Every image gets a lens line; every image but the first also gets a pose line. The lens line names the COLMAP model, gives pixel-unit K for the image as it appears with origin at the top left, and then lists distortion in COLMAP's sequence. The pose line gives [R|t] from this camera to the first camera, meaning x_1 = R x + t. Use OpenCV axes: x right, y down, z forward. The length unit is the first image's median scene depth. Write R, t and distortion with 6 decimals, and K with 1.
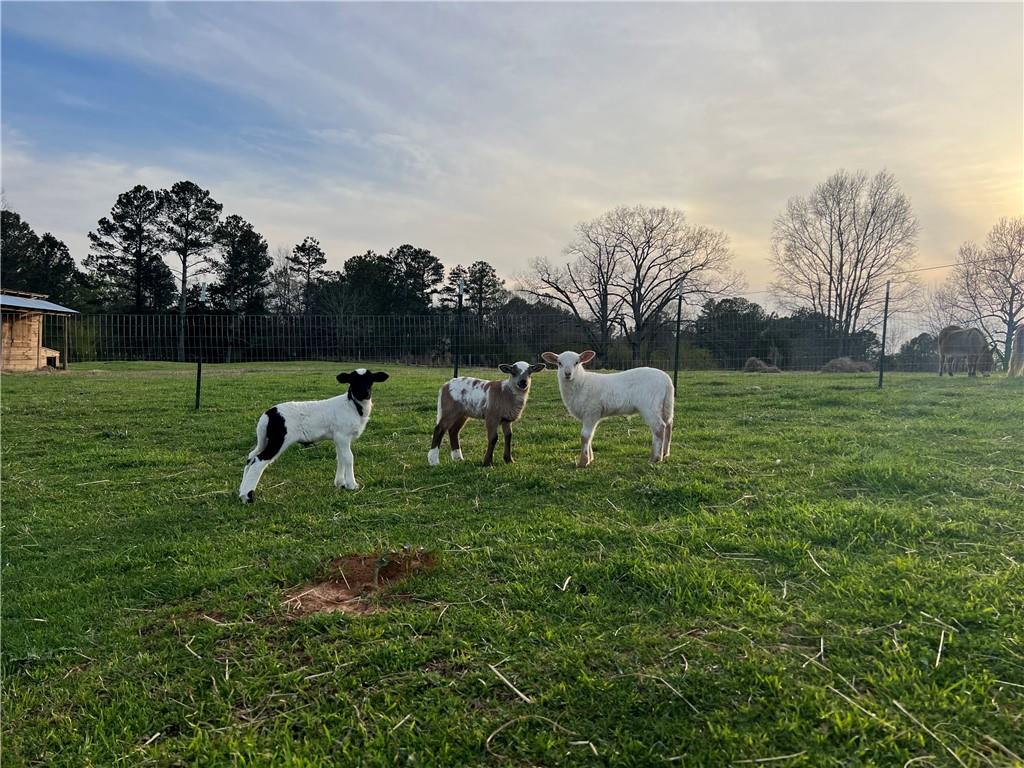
lens RADIAL K [[777.5, 0, 511.3], [0, 777.5, 382.7], [0, 0, 1]] dist [0.050601, -0.001318]
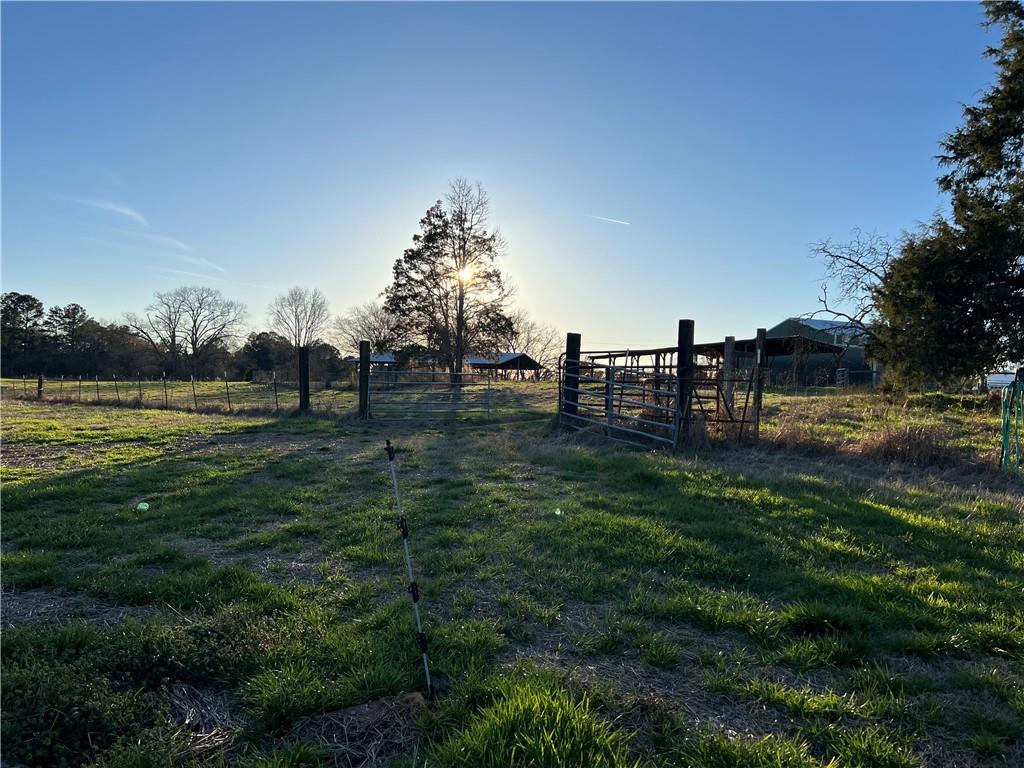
lens RADIAL K [[777.5, 0, 510.5], [0, 777.5, 386.5], [0, 0, 1]] dist [0.050601, -0.001318]
pose [[0.864459, -0.004392, 0.502685, -0.091837], [0.009718, 0.999921, -0.007976, 0.014349], [-0.502610, 0.011780, 0.864433, -0.742511]]
